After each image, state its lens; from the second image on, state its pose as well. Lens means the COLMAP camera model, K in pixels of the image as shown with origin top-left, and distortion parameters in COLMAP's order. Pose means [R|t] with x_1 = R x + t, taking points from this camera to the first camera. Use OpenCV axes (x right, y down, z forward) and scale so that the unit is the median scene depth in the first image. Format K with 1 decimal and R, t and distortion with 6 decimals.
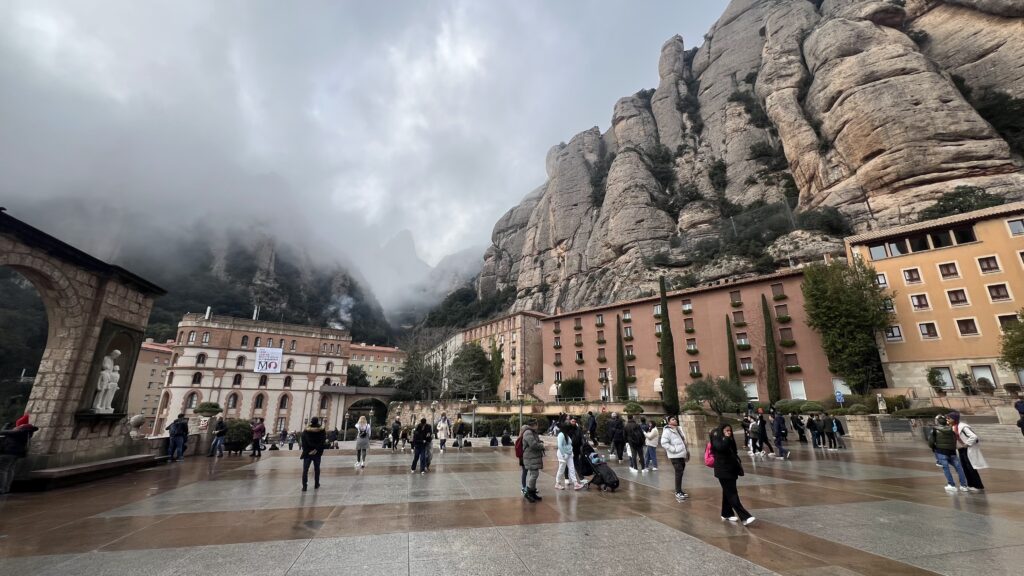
lens RADIAL K [[407.9, 0, 512.0], [0, 407.9, 289.4], [0, 0, 1]] dist [-0.000166, -0.000013]
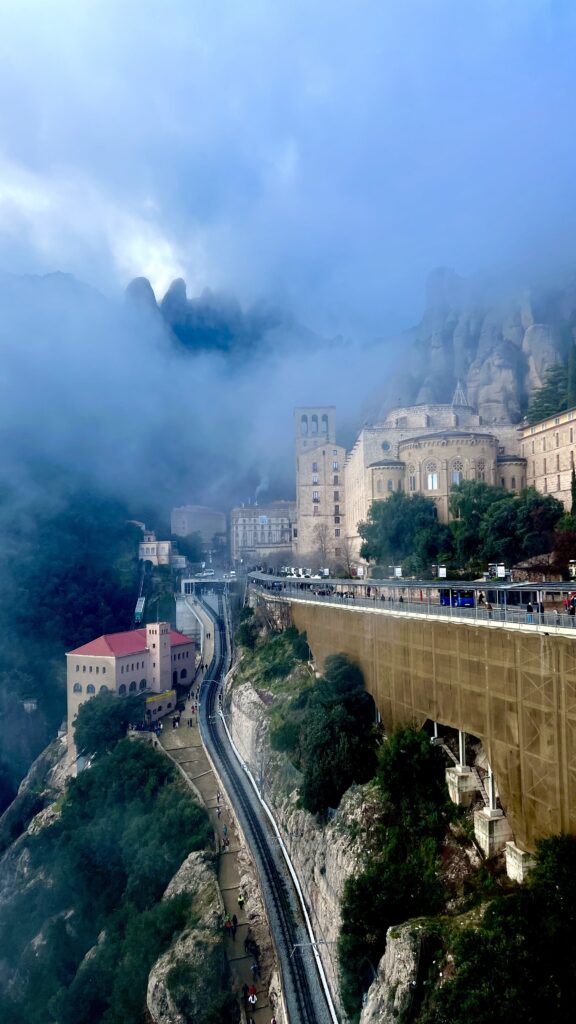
lens RADIAL K [[767.2, 0, 288.0], [0, 767.2, 511.9], [0, 0, 1]] dist [-0.000075, -0.000005]
pose [[0.969797, -0.032200, -0.241777, 0.835160], [0.093036, 0.965141, 0.244638, -1.146436], [0.225472, -0.259744, 0.938987, -3.866065]]
